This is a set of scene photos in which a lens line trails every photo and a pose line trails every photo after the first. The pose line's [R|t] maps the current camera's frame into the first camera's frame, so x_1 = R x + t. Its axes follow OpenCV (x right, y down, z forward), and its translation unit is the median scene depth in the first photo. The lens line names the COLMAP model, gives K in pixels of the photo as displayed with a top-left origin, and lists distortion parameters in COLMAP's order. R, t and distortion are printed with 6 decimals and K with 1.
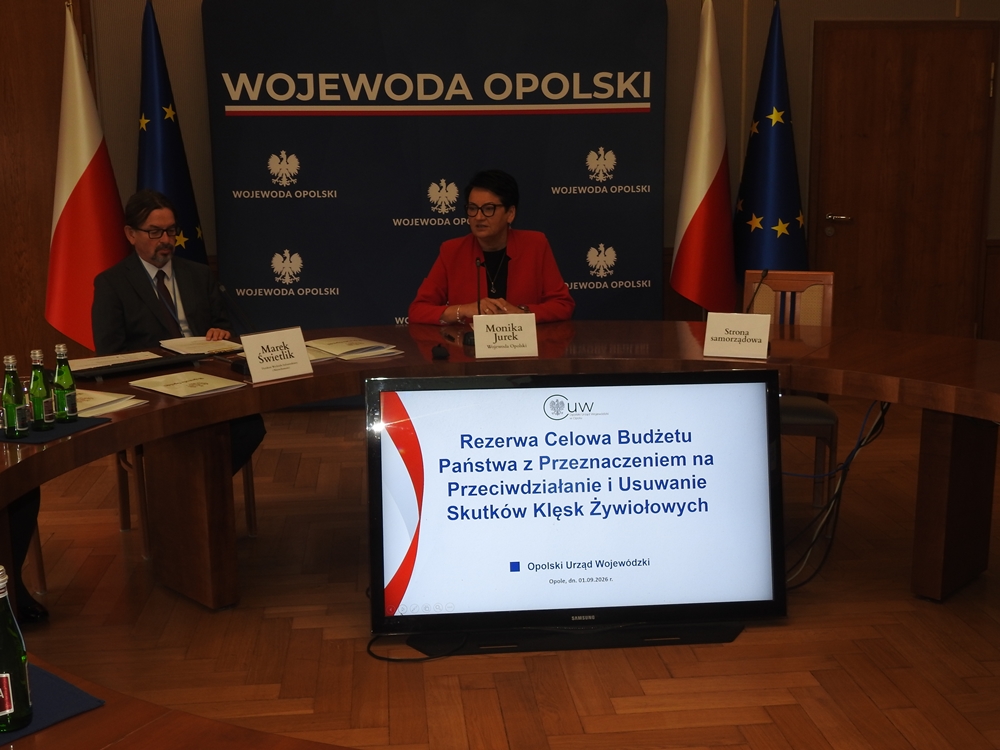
lens RADIAL K [[1244.7, 0, 501.4], [0, 1244.7, 367.9], [0, 0, 1]] dist [-0.000891, 0.000000]
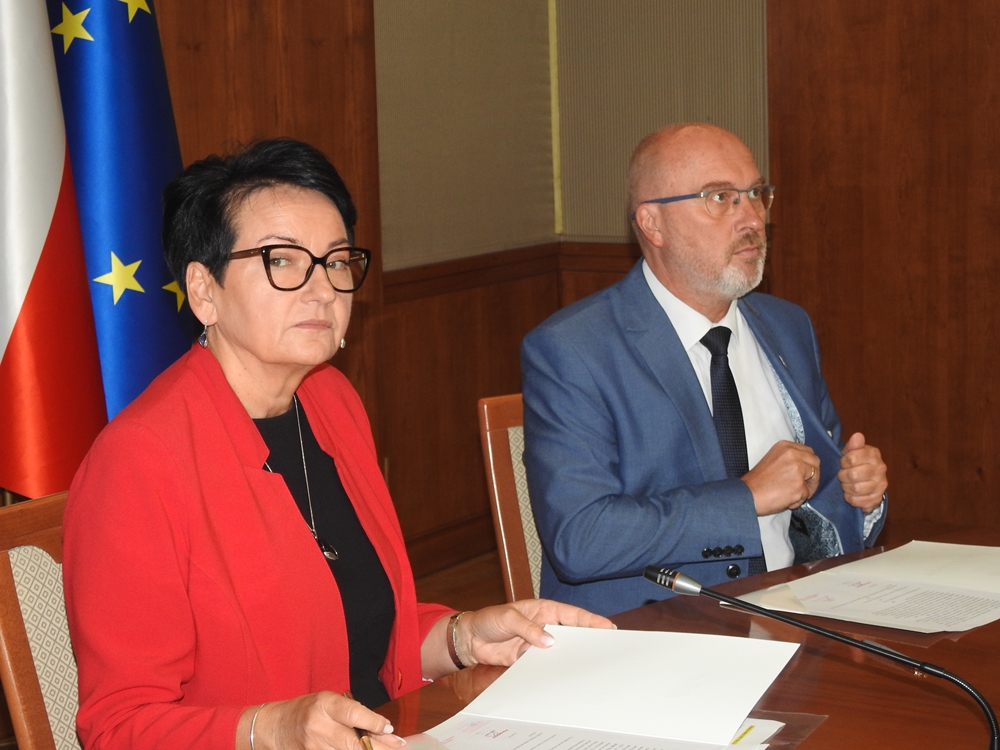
lens RADIAL K [[2388.6, 0, 453.6], [0, 2388.6, 388.3], [0, 0, 1]] dist [-0.034538, 0.000000]
pose [[0.615507, -0.121362, 0.778731, -0.301915], [0.165408, 0.985959, 0.022920, -0.084808], [-0.770578, 0.114701, 0.626939, 0.483813]]
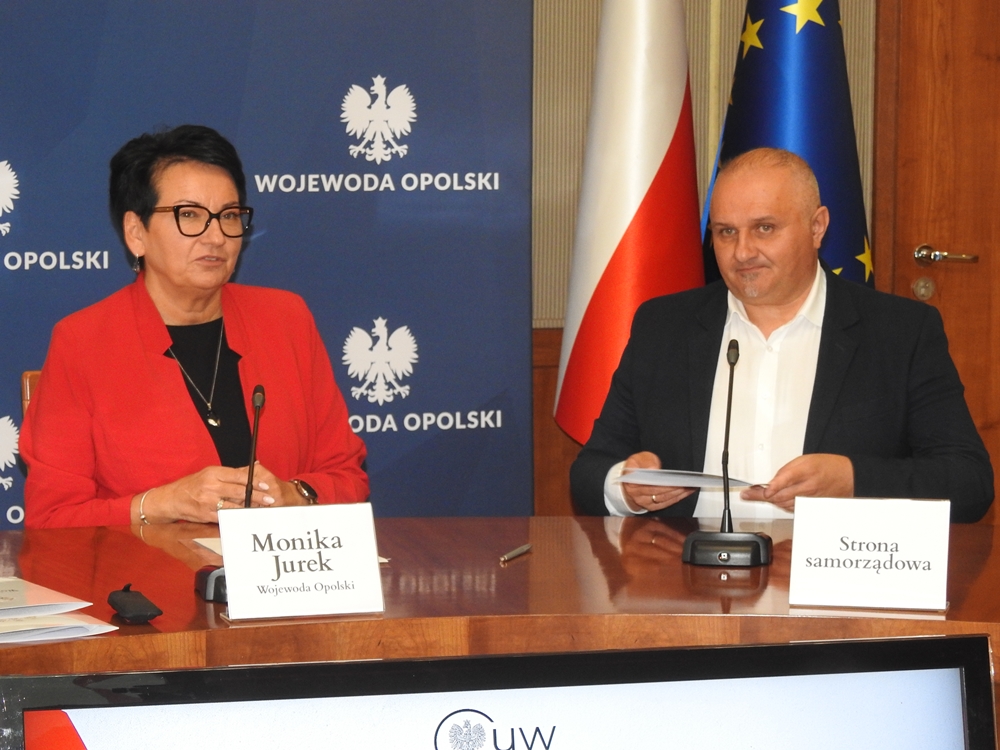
lens RADIAL K [[3257.2, 0, 489.3], [0, 3257.2, 380.1], [0, 0, 1]] dist [-0.024861, 0.000000]
pose [[0.982061, -0.001842, 0.188555, -0.082573], [0.016087, 0.997125, -0.074045, -0.003543], [-0.187877, 0.075750, 0.979267, -0.015807]]
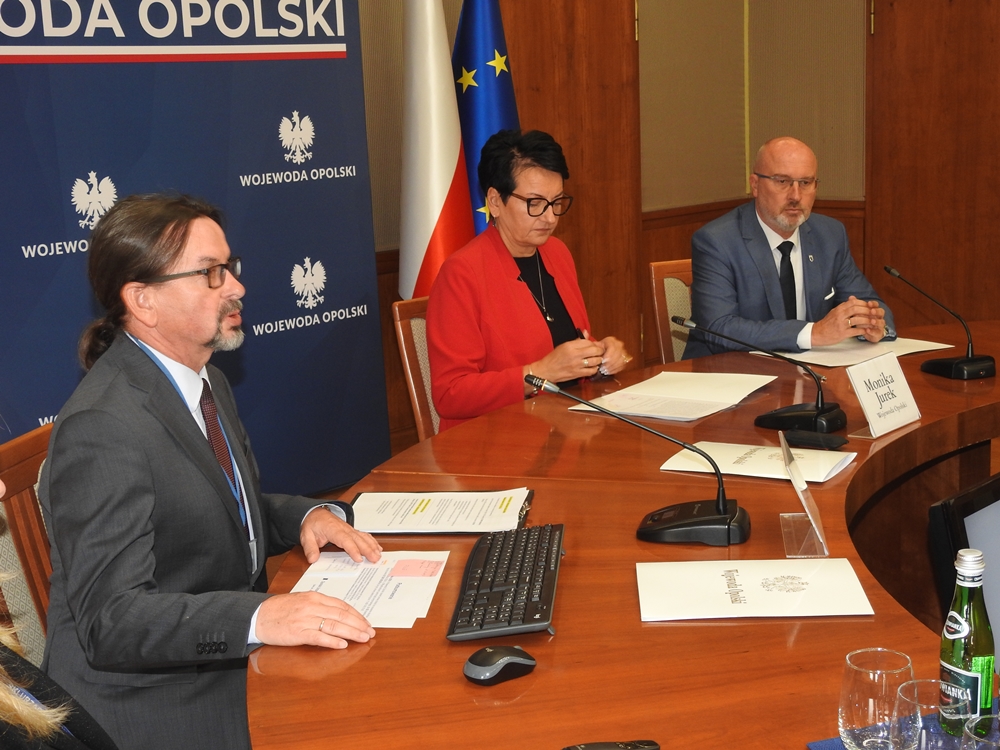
lens RADIAL K [[1492.3, 0, 490.5], [0, 1492.3, 371.0], [0, 0, 1]] dist [-0.005852, 0.000000]
pose [[0.740798, -0.139725, 0.657035, -0.385279], [0.150923, 0.987740, 0.039889, -0.059275], [-0.654554, 0.069611, 0.752804, 0.358029]]
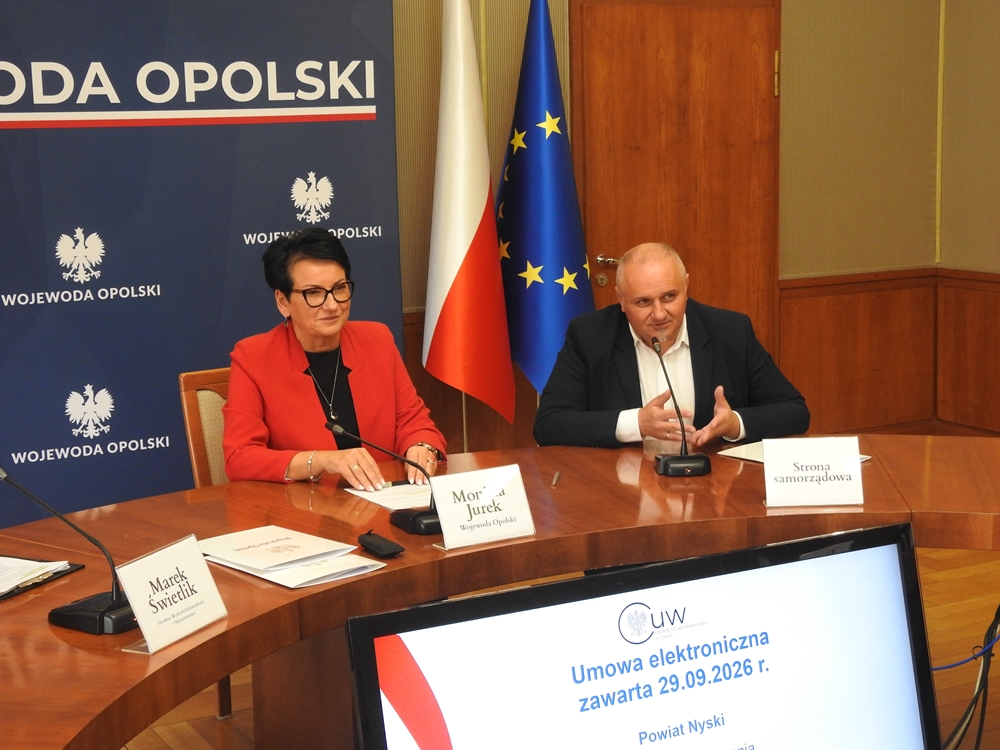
lens RADIAL K [[1643.6, 0, 497.7], [0, 1643.6, 379.9], [0, 0, 1]] dist [-0.011224, 0.000000]
pose [[0.914730, -0.070262, 0.397909, -0.190434], [0.082095, 0.996543, -0.012756, -0.047746], [-0.395638, 0.044334, 0.917336, 0.159714]]
